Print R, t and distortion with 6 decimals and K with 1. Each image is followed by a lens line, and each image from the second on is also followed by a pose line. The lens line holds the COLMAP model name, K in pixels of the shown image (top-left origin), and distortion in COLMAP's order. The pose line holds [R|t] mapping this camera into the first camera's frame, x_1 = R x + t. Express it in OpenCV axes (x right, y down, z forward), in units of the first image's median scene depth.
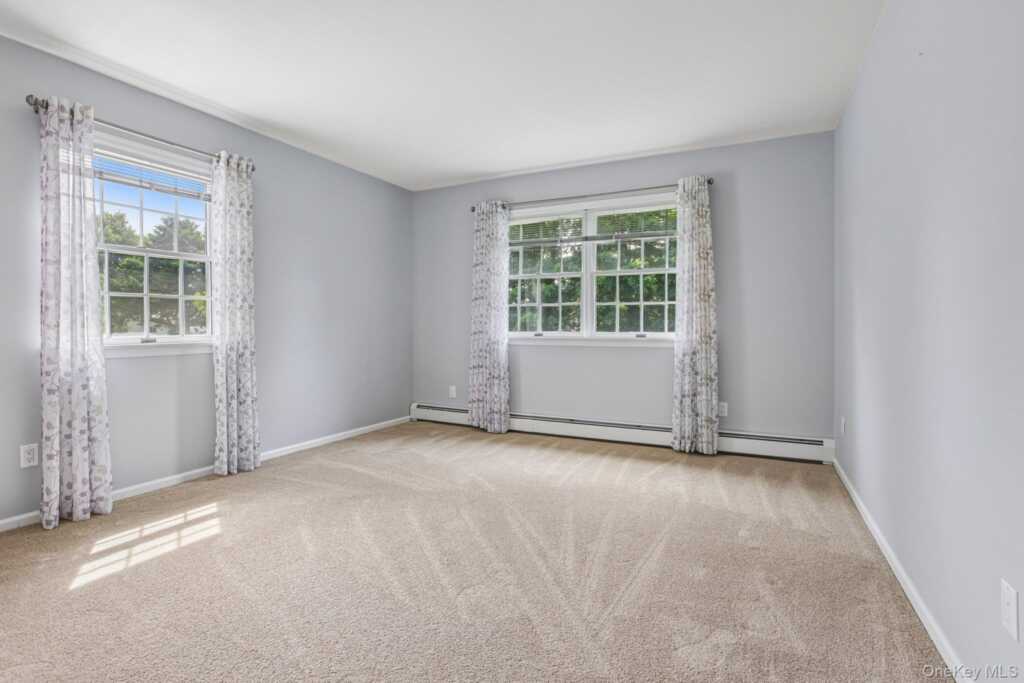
lens RADIAL K [[477.3, 0, 515.0], [0, 477.3, 348.7], [0, 0, 1]] dist [-0.043864, 0.013912]
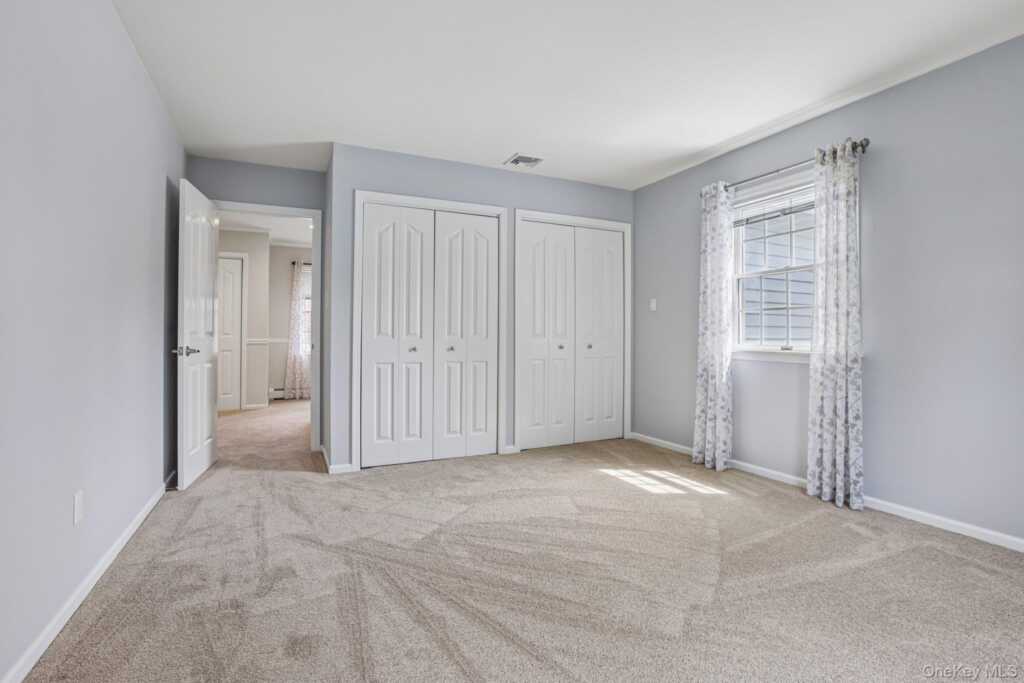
lens RADIAL K [[477.3, 0, 514.6], [0, 477.3, 335.5], [0, 0, 1]] dist [-0.043864, 0.013912]
pose [[-0.615296, -0.008501, -0.788250, 0.613280], [-0.043352, 0.998793, 0.023069, -0.053964], [0.787103, 0.048366, -0.614922, 1.408407]]
